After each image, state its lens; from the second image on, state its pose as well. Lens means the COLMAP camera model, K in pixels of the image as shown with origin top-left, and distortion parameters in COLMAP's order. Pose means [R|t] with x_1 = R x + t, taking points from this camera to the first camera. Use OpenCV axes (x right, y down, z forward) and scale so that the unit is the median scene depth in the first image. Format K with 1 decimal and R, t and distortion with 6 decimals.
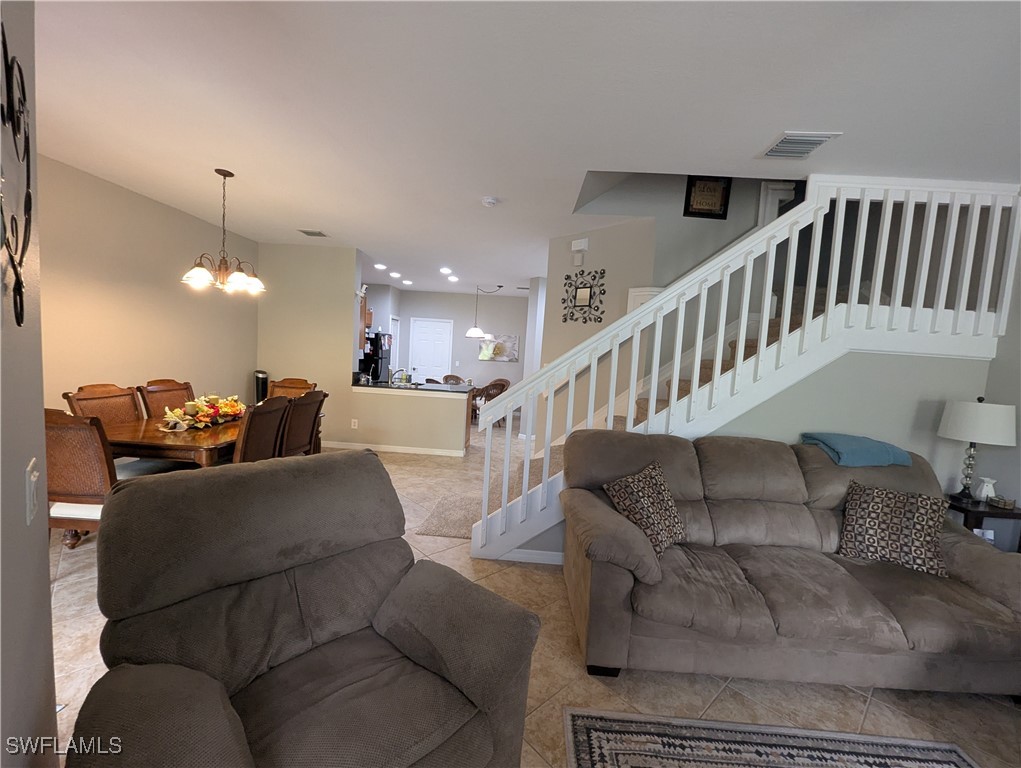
lens RADIAL K [[422.8, 0, 507.9], [0, 422.8, 385.7], [0, 0, 1]] dist [0.001424, -0.001441]
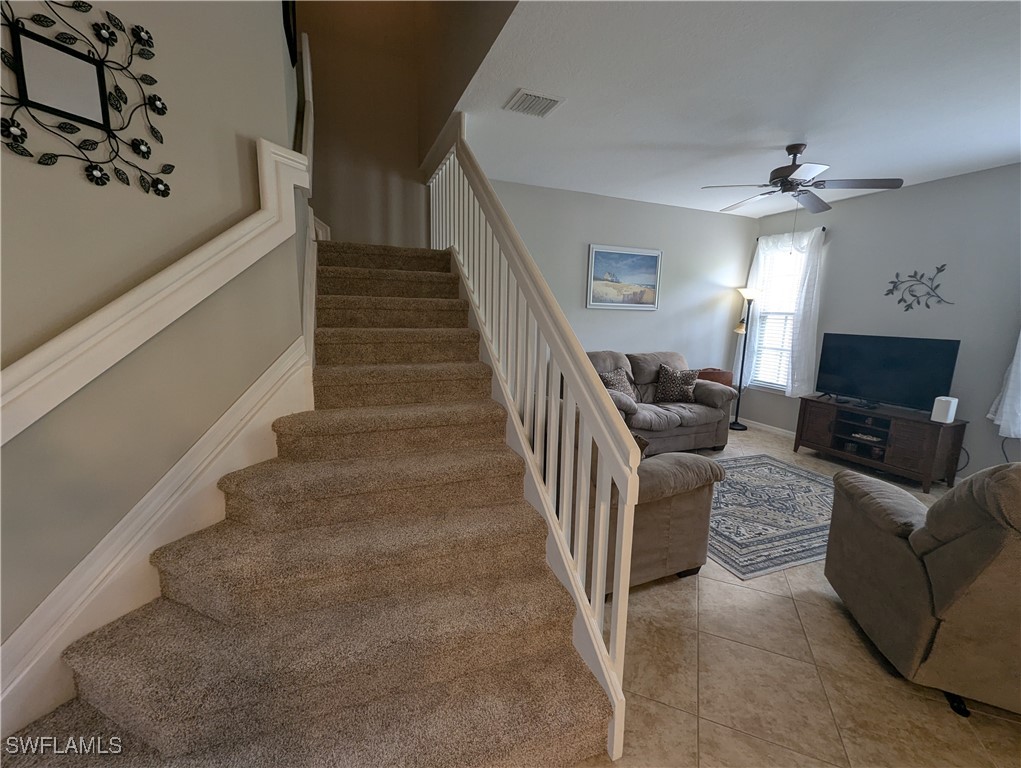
lens RADIAL K [[422.8, 0, 513.4], [0, 422.8, 387.5], [0, 0, 1]] dist [0.001424, -0.001441]
pose [[-0.406548, -0.240422, 0.881428, -0.323834], [0.019861, 0.962201, 0.271615, -0.107710], [-0.913413, 0.127930, -0.386406, 1.120473]]
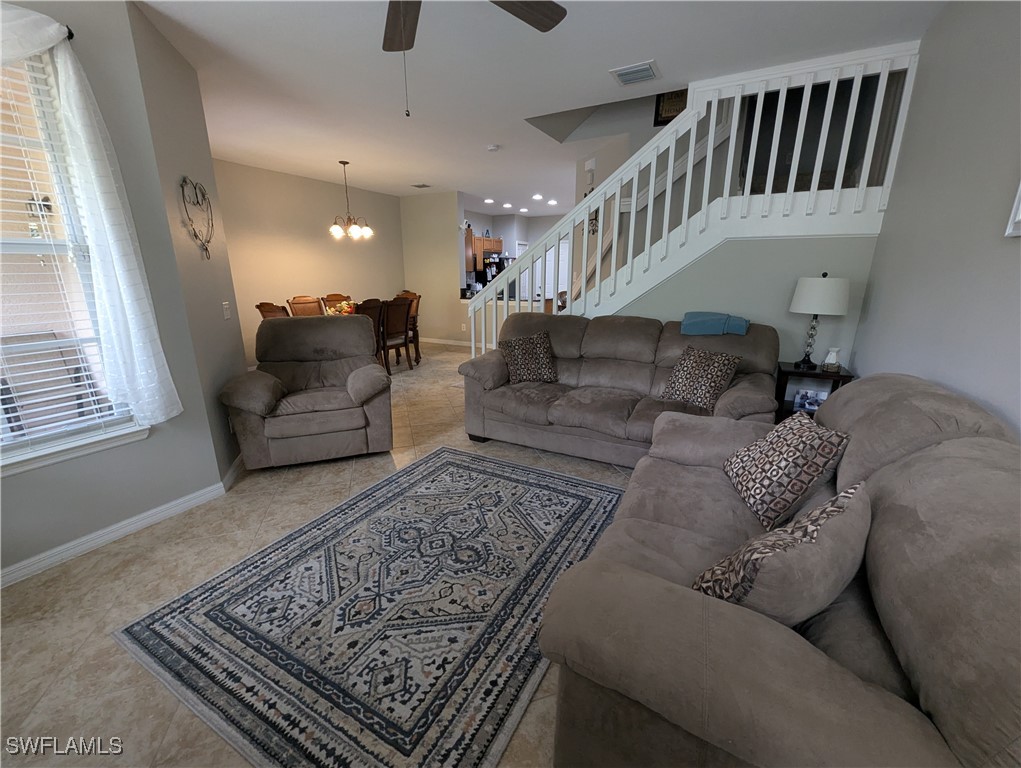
lens RADIAL K [[422.8, 0, 509.0], [0, 422.8, 386.2], [0, 0, 1]] dist [0.001424, -0.001441]
pose [[0.894725, 0.057384, -0.442917, 0.672521], [0.020437, 0.985412, 0.168953, 0.087159], [0.446151, -0.160219, 0.880500, -0.295711]]
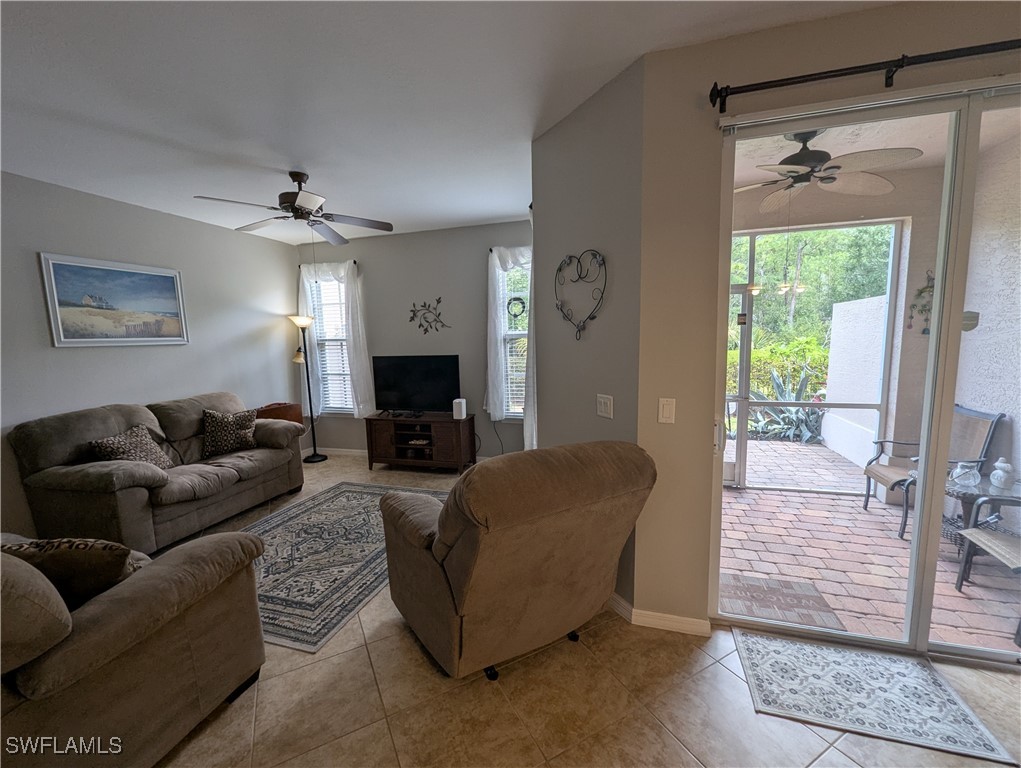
lens RADIAL K [[422.8, 0, 511.8], [0, 422.8, 386.5], [0, 0, 1]] dist [0.001424, -0.001441]
pose [[-0.967946, -0.072131, 0.240579, -0.328032], [-0.020023, 0.976986, 0.212361, -0.108689], [-0.250361, 0.200736, -0.947114, 0.965583]]
